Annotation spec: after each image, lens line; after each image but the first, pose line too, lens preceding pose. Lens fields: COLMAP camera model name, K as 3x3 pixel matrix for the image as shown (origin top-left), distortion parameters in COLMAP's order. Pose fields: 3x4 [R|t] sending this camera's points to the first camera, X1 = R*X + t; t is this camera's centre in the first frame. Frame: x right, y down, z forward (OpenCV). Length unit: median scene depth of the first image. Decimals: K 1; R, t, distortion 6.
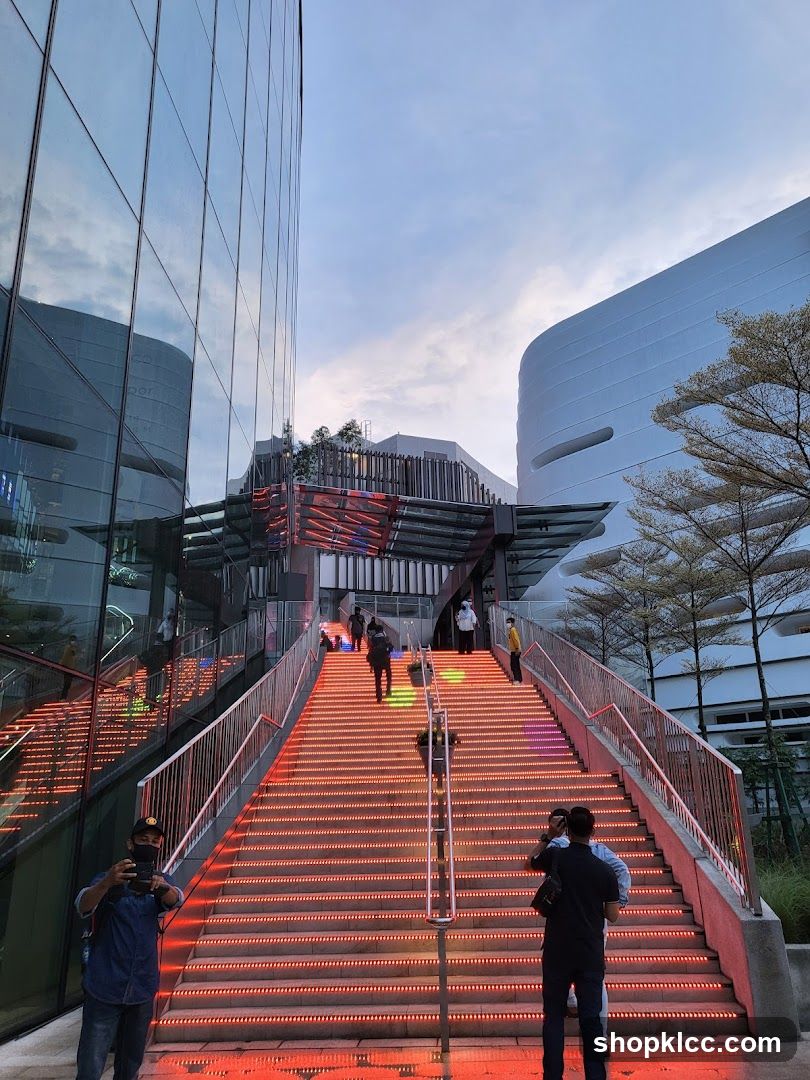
lens RADIAL K [[826.3, 0, 407.9], [0, 826.3, 551.8], [0, 0, 1]] dist [0.047058, 0.002519]
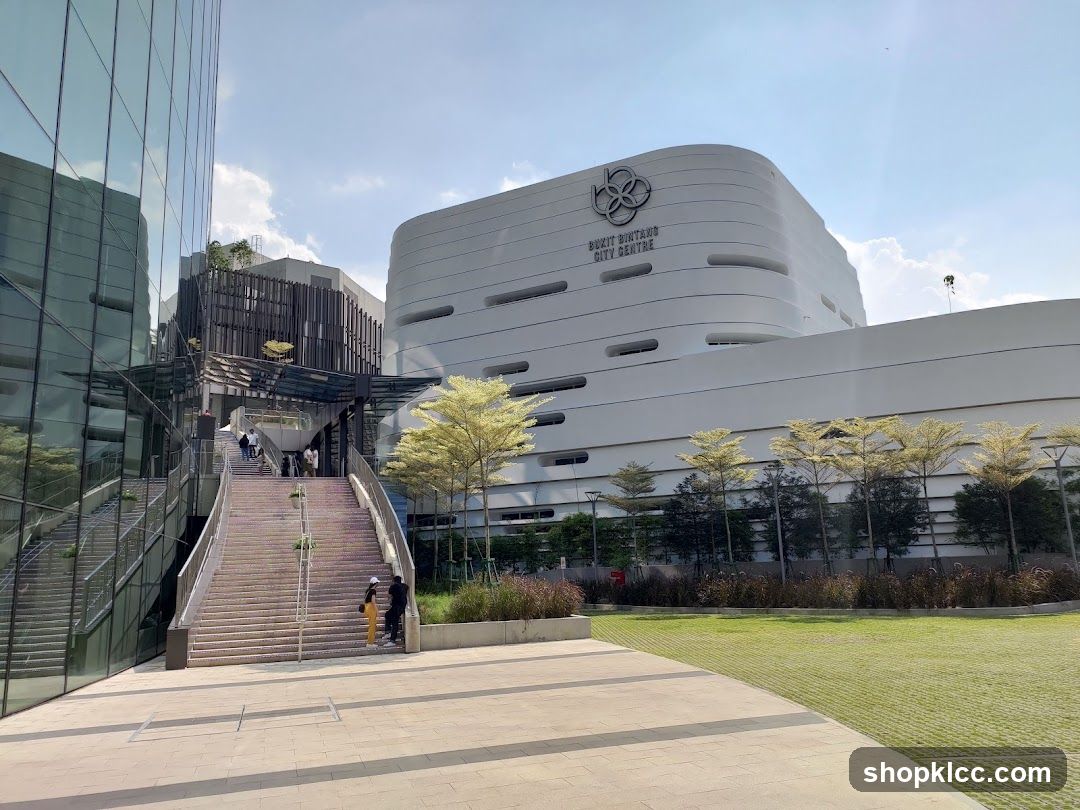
lens RADIAL K [[826.3, 0, 547.2], [0, 826.3, 408.6], [0, 0, 1]] dist [0.047058, 0.002519]
pose [[0.951992, 0.050836, 0.301874, -0.007984], [-0.082349, 0.992293, 0.092592, -0.084560], [-0.294840, -0.113006, 0.948841, -0.256397]]
